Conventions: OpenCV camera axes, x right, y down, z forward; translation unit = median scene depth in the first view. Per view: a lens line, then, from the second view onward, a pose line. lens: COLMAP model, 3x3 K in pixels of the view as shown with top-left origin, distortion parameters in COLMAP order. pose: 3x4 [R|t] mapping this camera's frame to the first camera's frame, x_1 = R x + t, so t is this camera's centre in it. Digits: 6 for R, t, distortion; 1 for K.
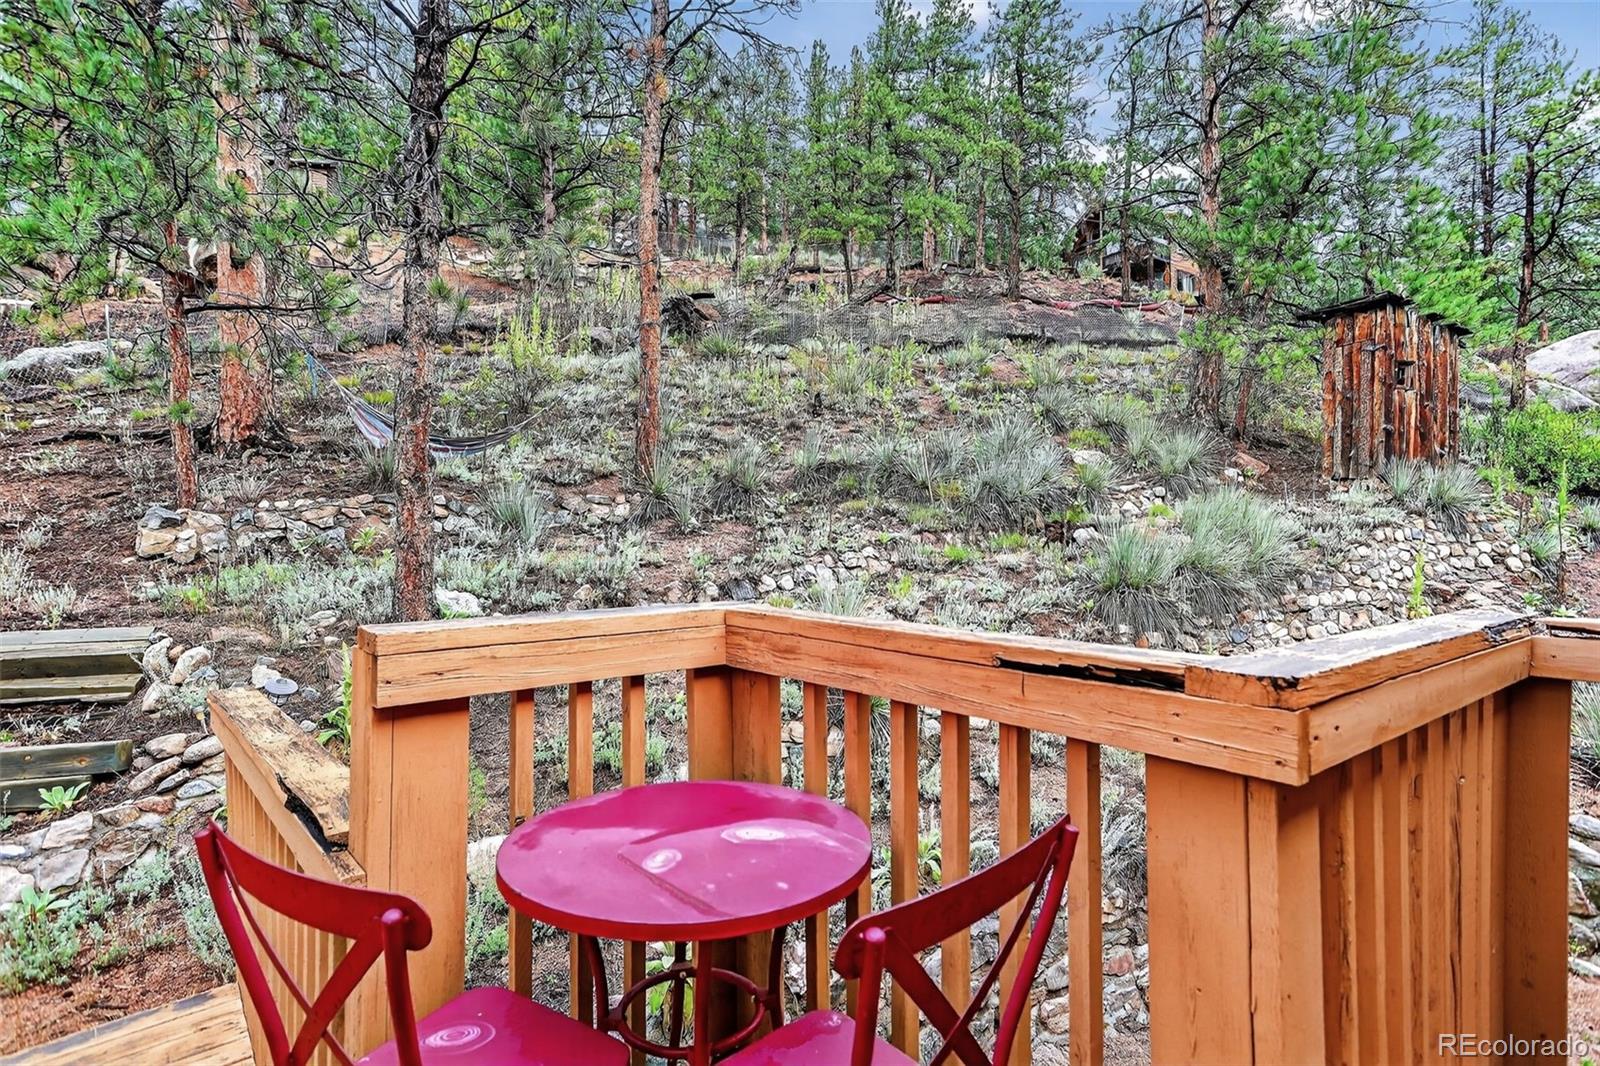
lens RADIAL K [[829.9, 0, 800.0], [0, 829.9, 533.0], [0, 0, 1]] dist [-0.074266, 0.037965]
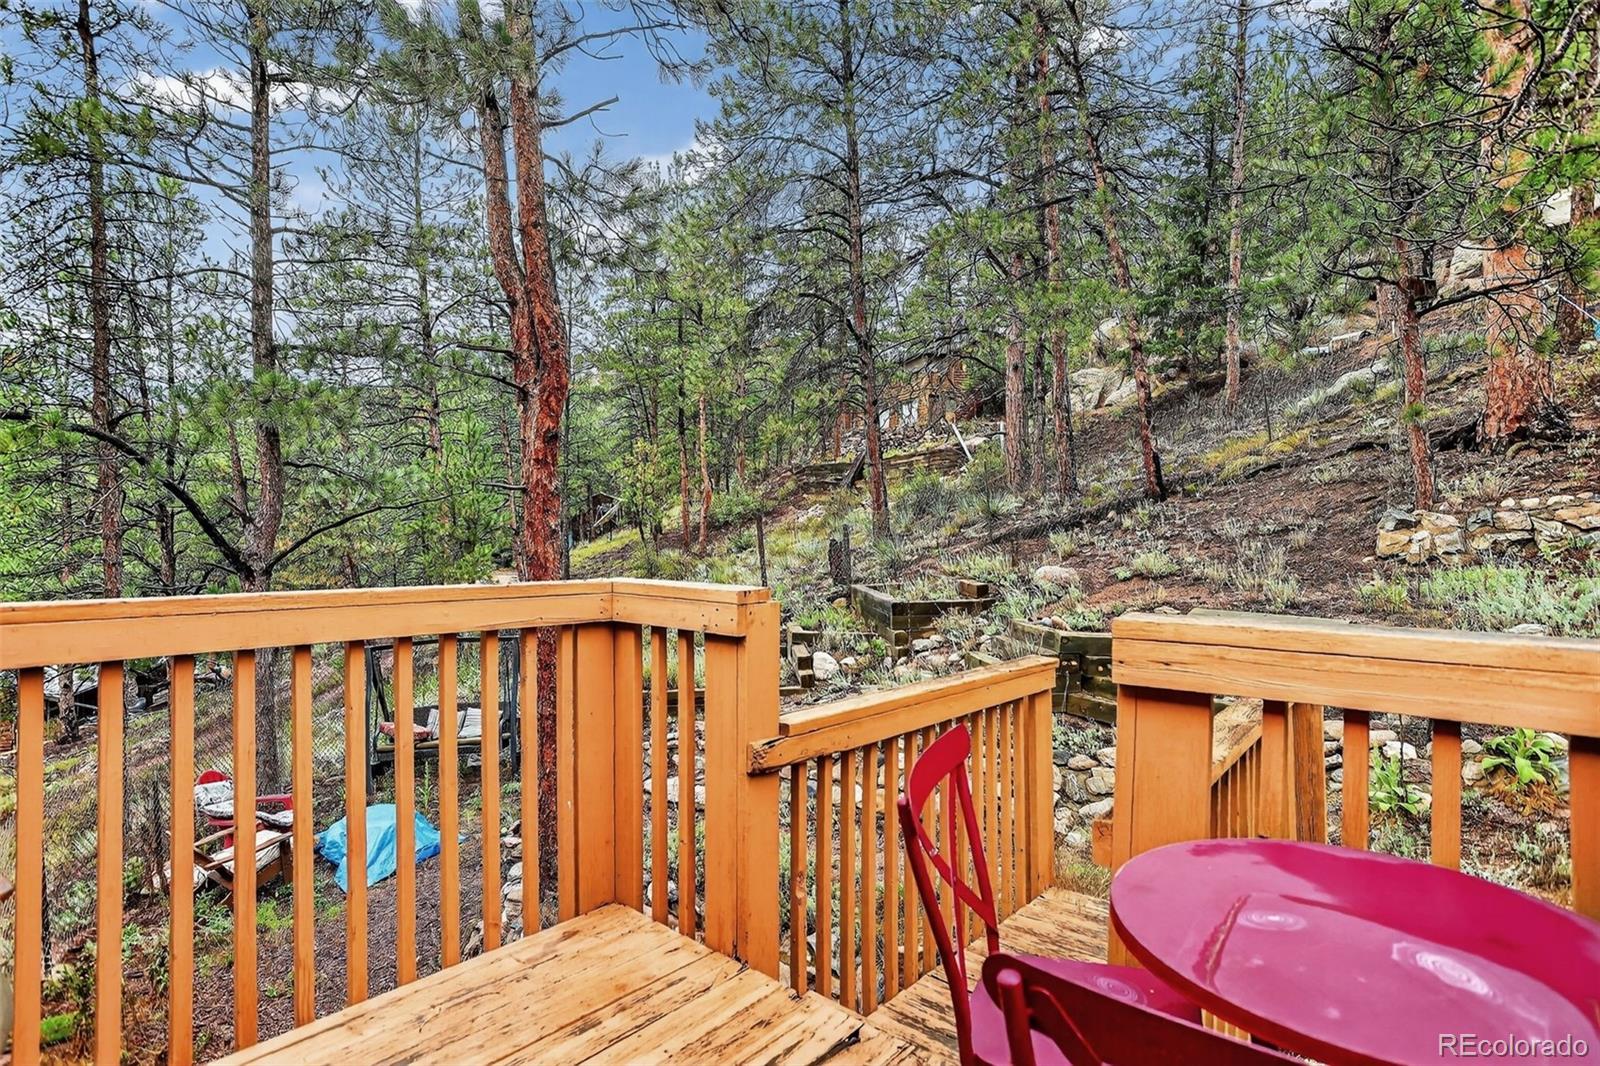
lens RADIAL K [[829.9, 0, 800.0], [0, 829.9, 533.0], [0, 0, 1]] dist [-0.074266, 0.037965]
pose [[0.155188, 0.000953, -0.987884, 0.085263], [-0.003355, 0.999994, 0.000437, 0.000332], [0.987879, 0.003247, 0.155191, 0.058422]]
